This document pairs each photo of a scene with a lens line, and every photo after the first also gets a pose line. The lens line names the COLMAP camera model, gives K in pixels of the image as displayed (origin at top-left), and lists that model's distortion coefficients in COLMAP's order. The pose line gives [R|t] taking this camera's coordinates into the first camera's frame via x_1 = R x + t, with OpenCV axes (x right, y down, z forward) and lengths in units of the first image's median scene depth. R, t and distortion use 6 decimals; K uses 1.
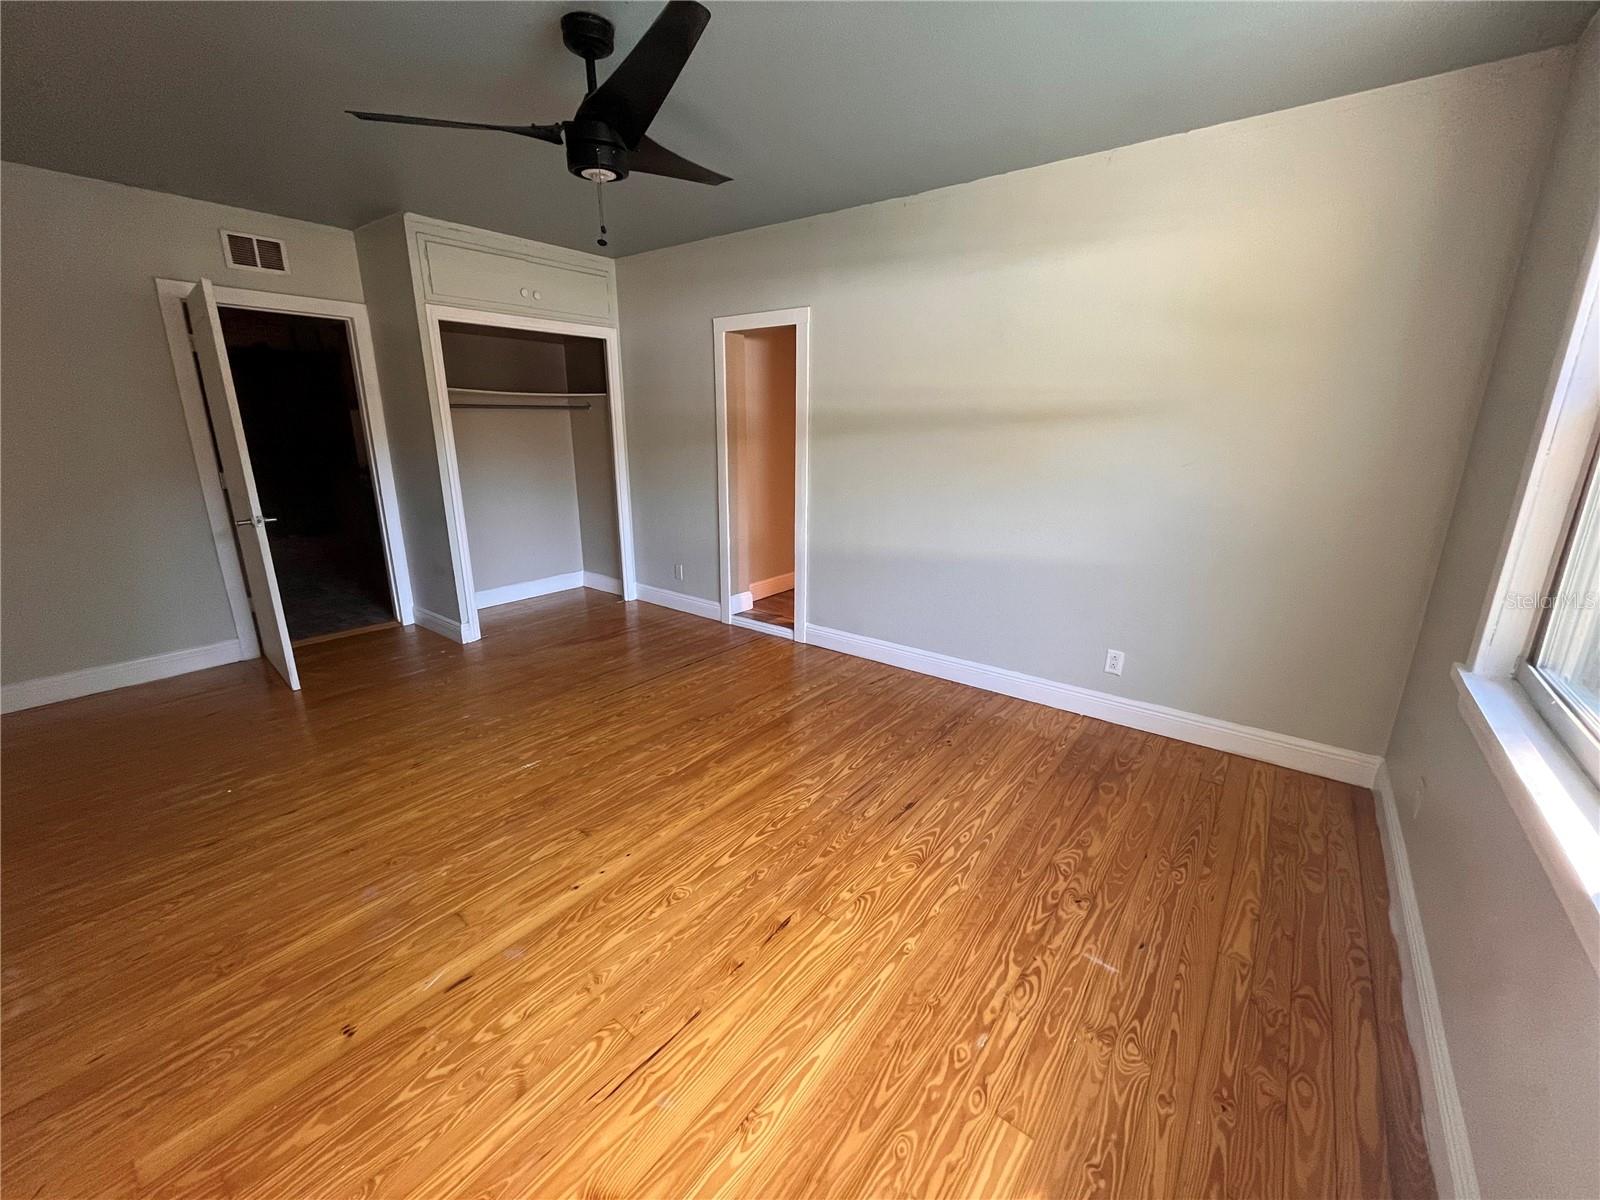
lens RADIAL K [[645.4, 0, 799.5], [0, 645.4, 595.6], [0, 0, 1]] dist [0.000772, 0.000108]
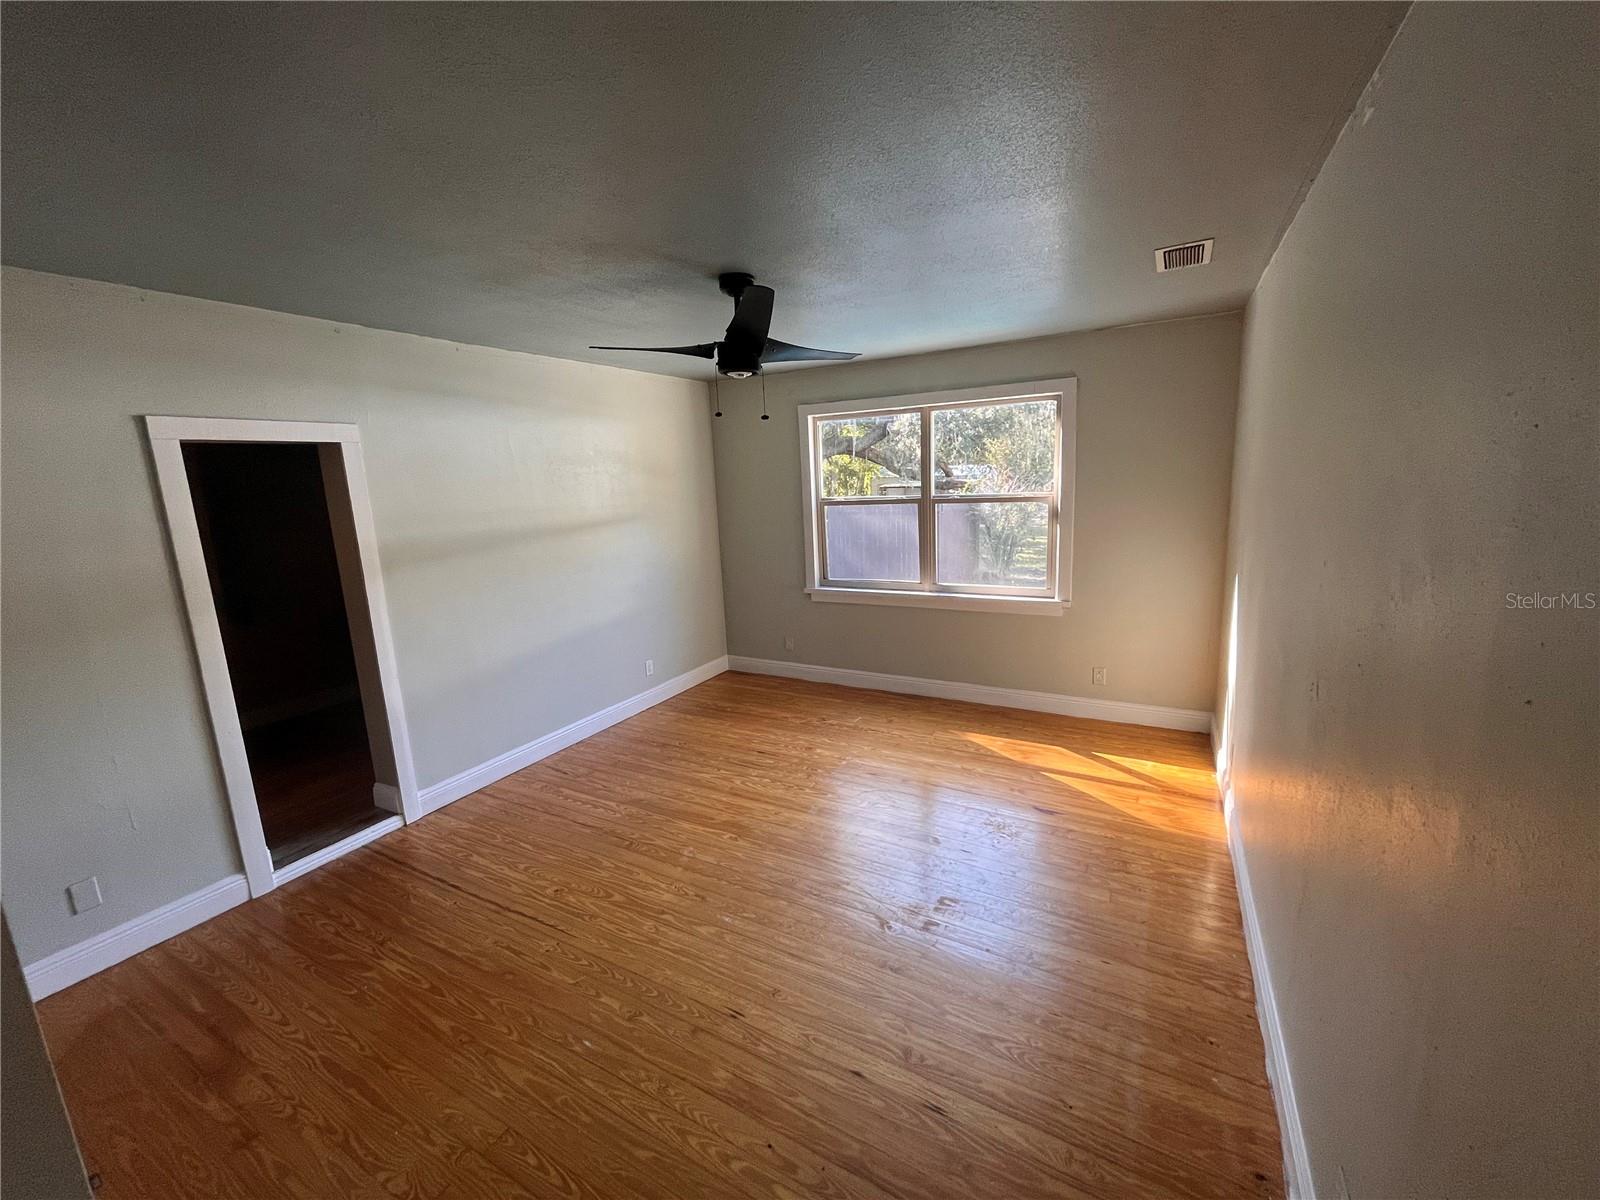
lens RADIAL K [[645.4, 0, 796.4], [0, 645.4, 596.4], [0, 0, 1]] dist [0.000772, 0.000108]
pose [[-0.142490, -0.178746, 0.973523, -1.207674], [0.302709, 0.928563, 0.214797, -0.326690], [-0.942371, 0.325300, -0.078203, 0.793163]]
